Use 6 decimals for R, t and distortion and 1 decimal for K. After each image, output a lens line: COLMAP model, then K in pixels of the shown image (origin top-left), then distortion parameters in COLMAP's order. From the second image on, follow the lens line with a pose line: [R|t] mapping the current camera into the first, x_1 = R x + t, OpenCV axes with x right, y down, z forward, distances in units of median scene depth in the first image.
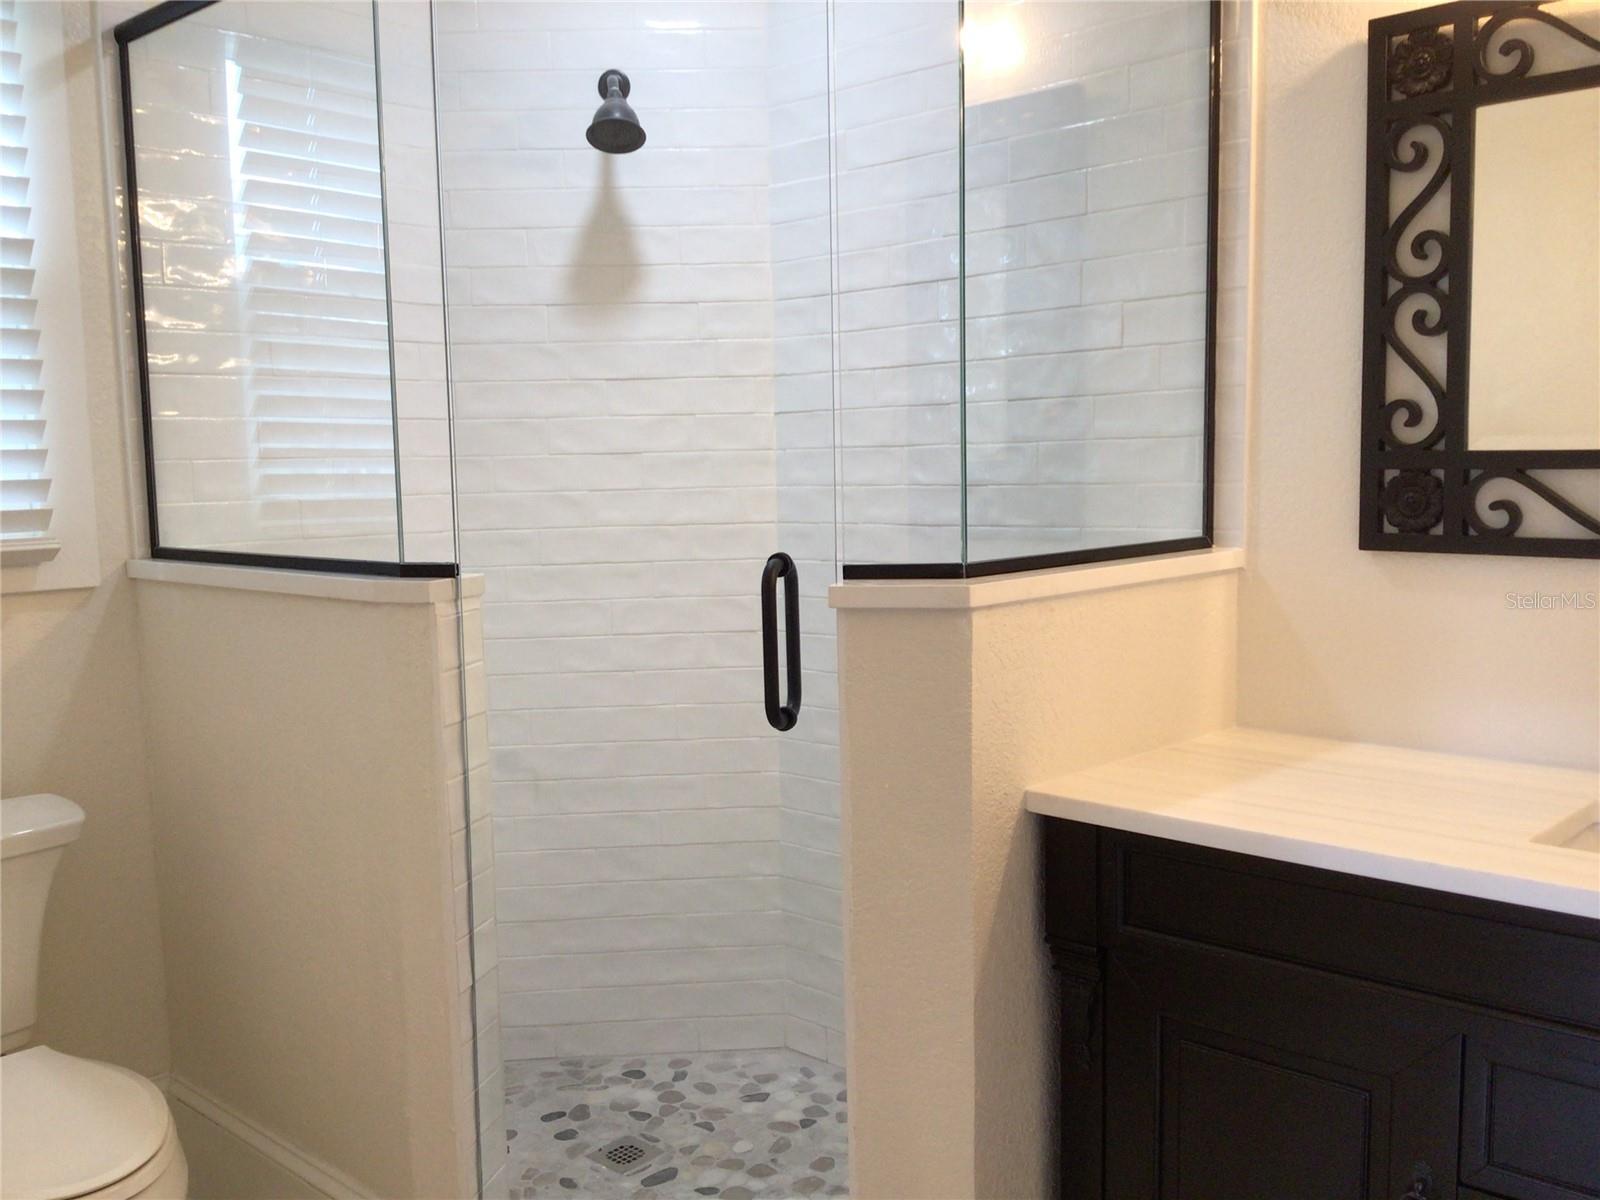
lens RADIAL K [[1459.4, 0, 793.1], [0, 1459.4, 605.8], [0, 0, 1]] dist [0.139661, -0.303339]
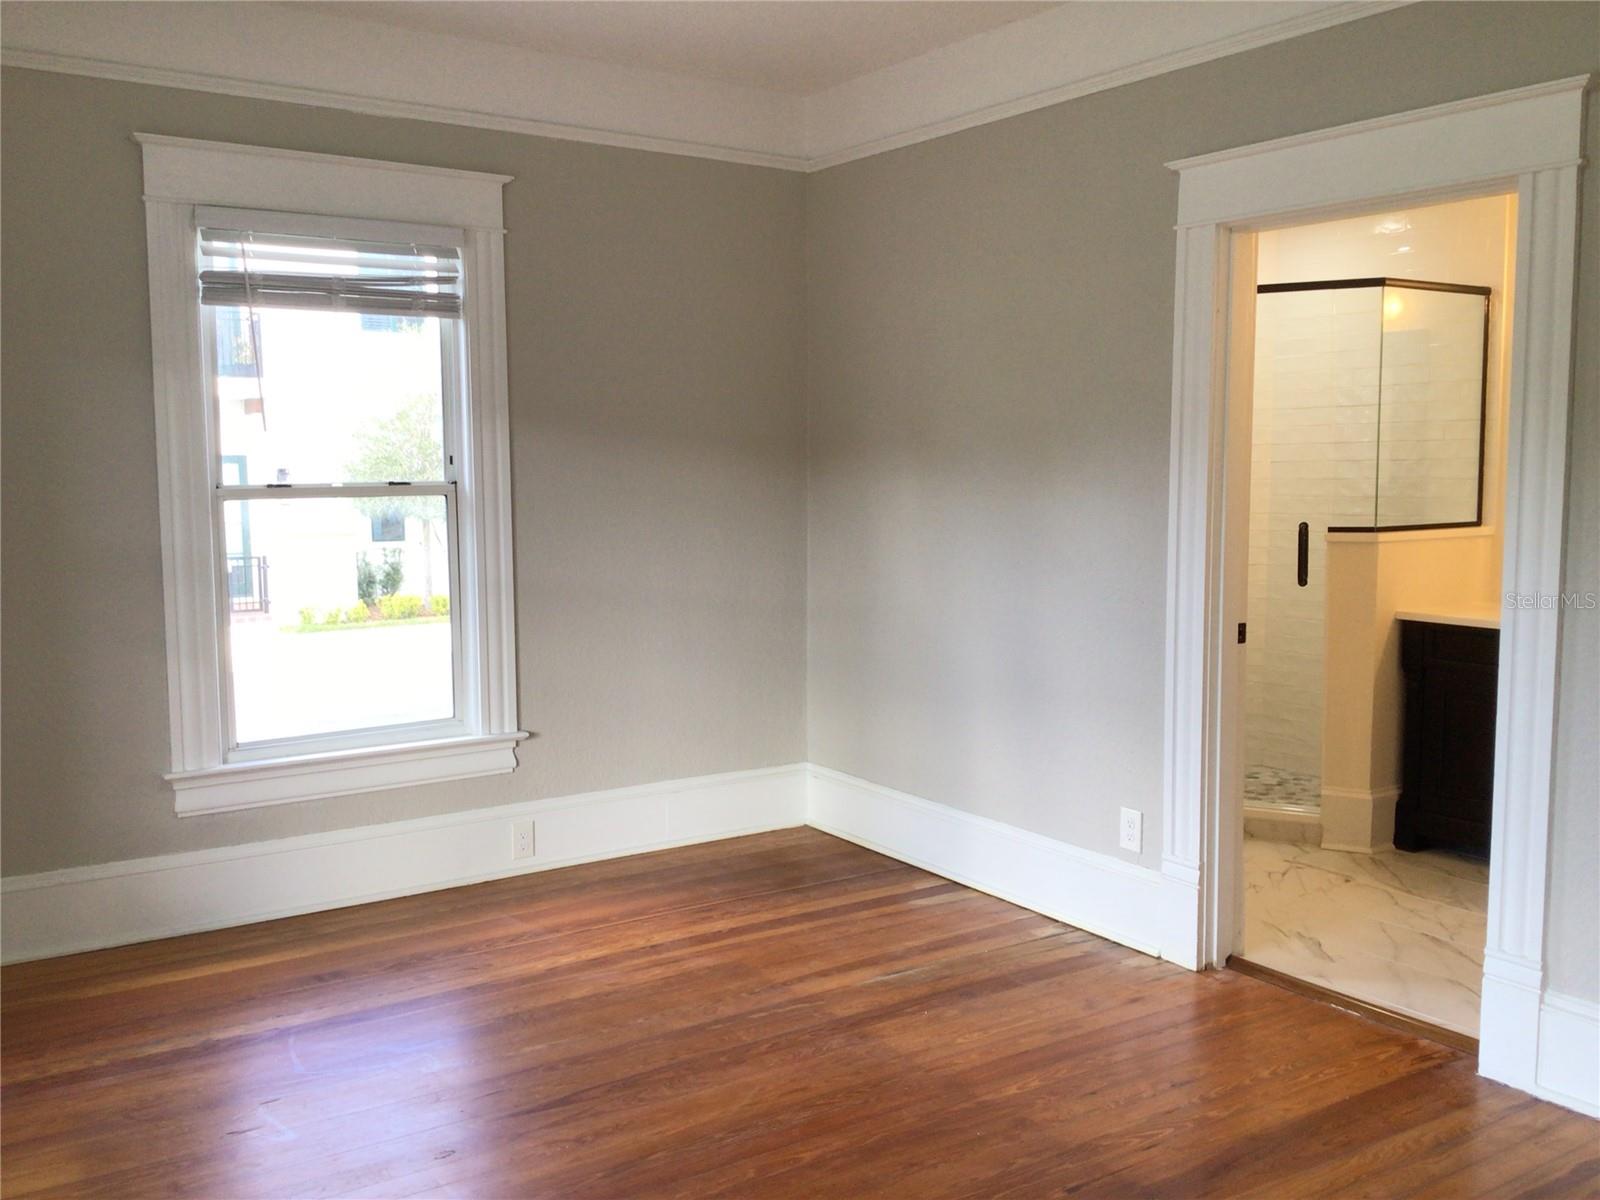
lens RADIAL K [[1459.4, 0, 793.1], [0, 1459.4, 605.8], [0, 0, 1]] dist [0.139661, -0.303339]
pose [[0.975782, 0.032058, -0.216385, -0.340165], [-0.031548, 0.999485, 0.005811, 0.135517], [0.216459, 0.001156, 0.976291, -1.934890]]
